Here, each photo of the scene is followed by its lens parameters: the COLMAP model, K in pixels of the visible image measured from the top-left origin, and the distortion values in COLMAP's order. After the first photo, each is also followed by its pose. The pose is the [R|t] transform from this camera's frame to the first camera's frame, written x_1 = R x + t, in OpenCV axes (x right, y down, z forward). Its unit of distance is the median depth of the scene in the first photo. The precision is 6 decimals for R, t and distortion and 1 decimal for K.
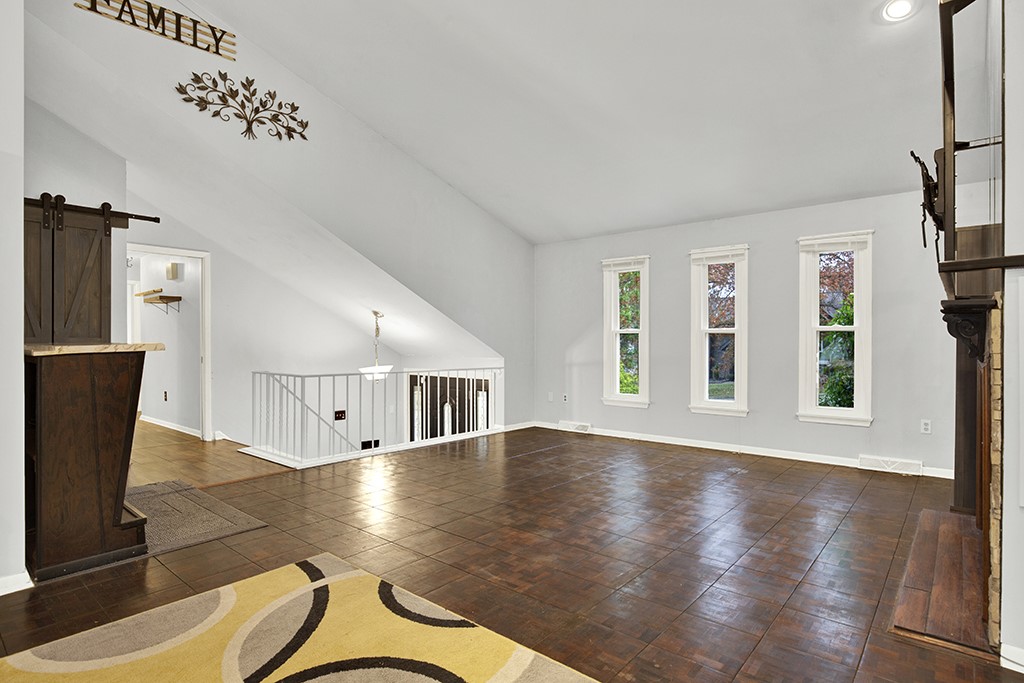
lens RADIAL K [[526.5, 0, 516.7], [0, 526.5, 347.9], [0, 0, 1]] dist [-0.013889, 0.000631]
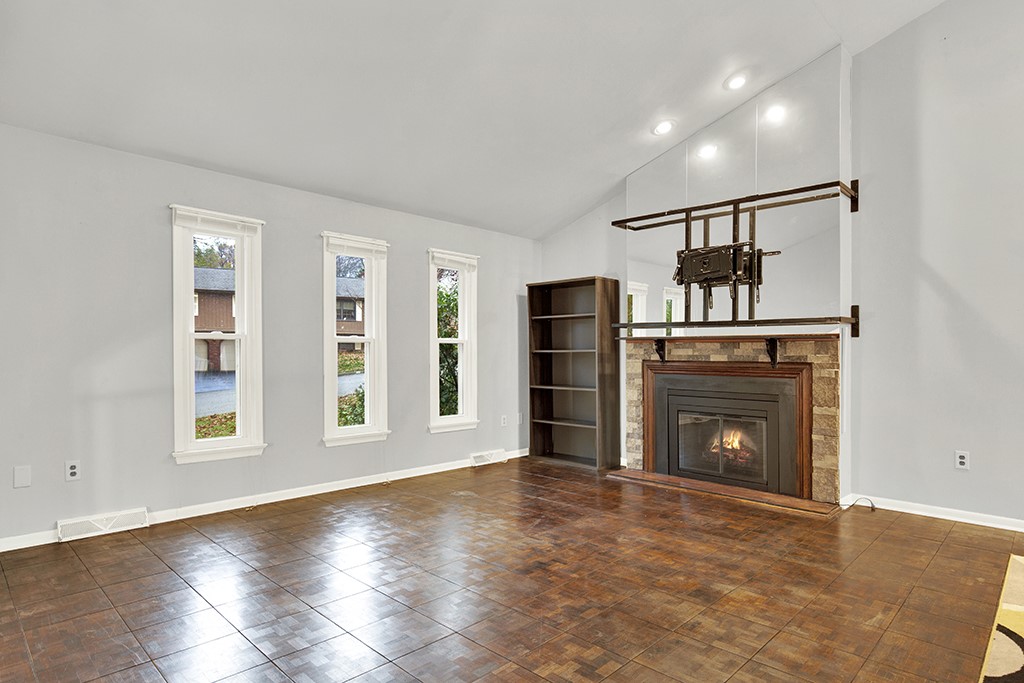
lens RADIAL K [[569.6, 0, 515.5], [0, 569.6, 354.0], [0, 0, 1]] dist [0.000436, 0.000094]
pose [[0.064973, -0.003786, 0.997880, -0.555298], [0.002861, 0.999989, 0.003608, -0.014663], [-0.997883, 0.002621, 0.064983, 0.810480]]
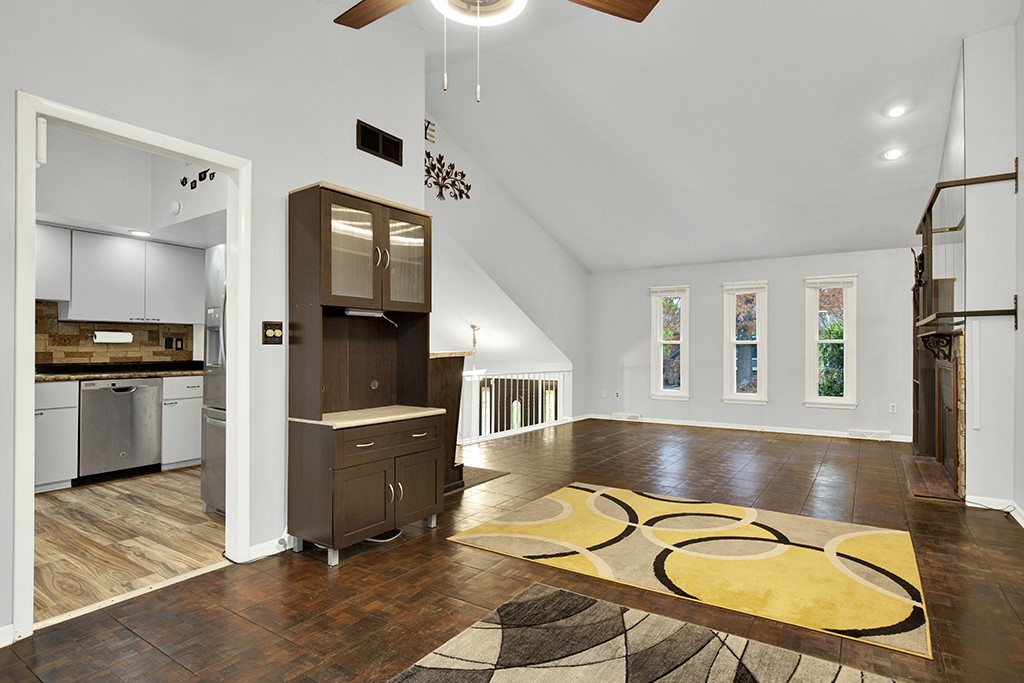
lens RADIAL K [[527.6, 0, 526.6], [0, 527.6, 351.4], [0, 0, 1]] dist [-0.000799, -0.000529]
pose [[0.991645, 0.001260, 0.128988, -0.414508], [-0.000123, 0.999961, -0.008821, 0.003158], [-0.128994, 0.008732, 0.991607, -0.333852]]
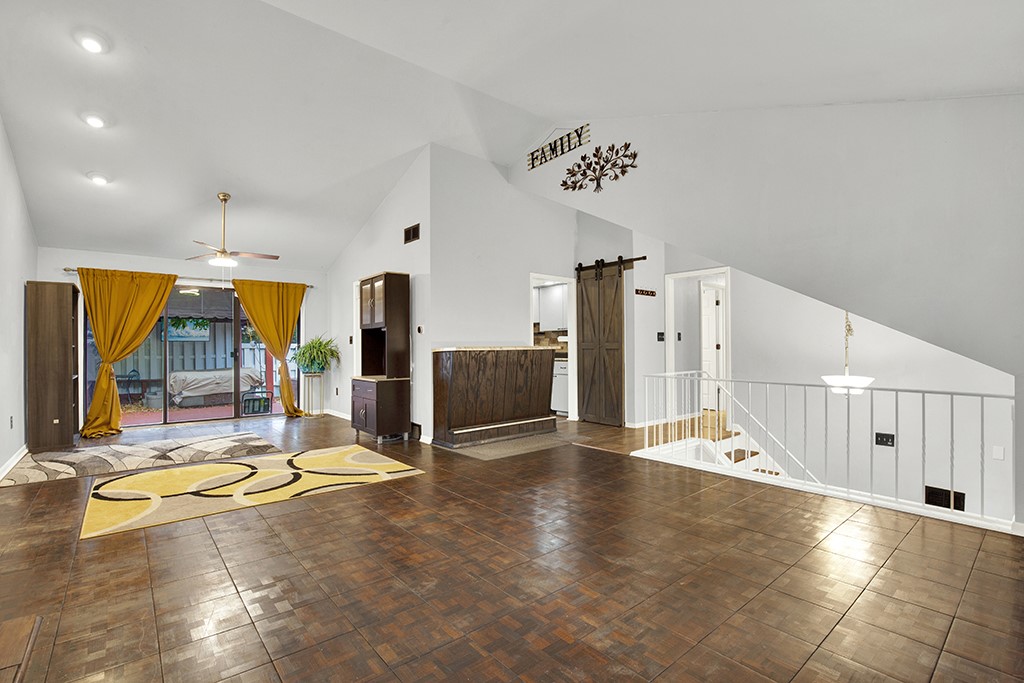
lens RADIAL K [[477.4, 0, 520.5], [0, 477.4, 343.5], [0, 0, 1]] dist [-0.036196, 0.011723]
pose [[-0.154797, -0.003461, -0.987940, 0.629177], [-0.003641, 0.999989, -0.002933, -0.010791], [0.987940, 0.003143, -0.154808, 0.882453]]
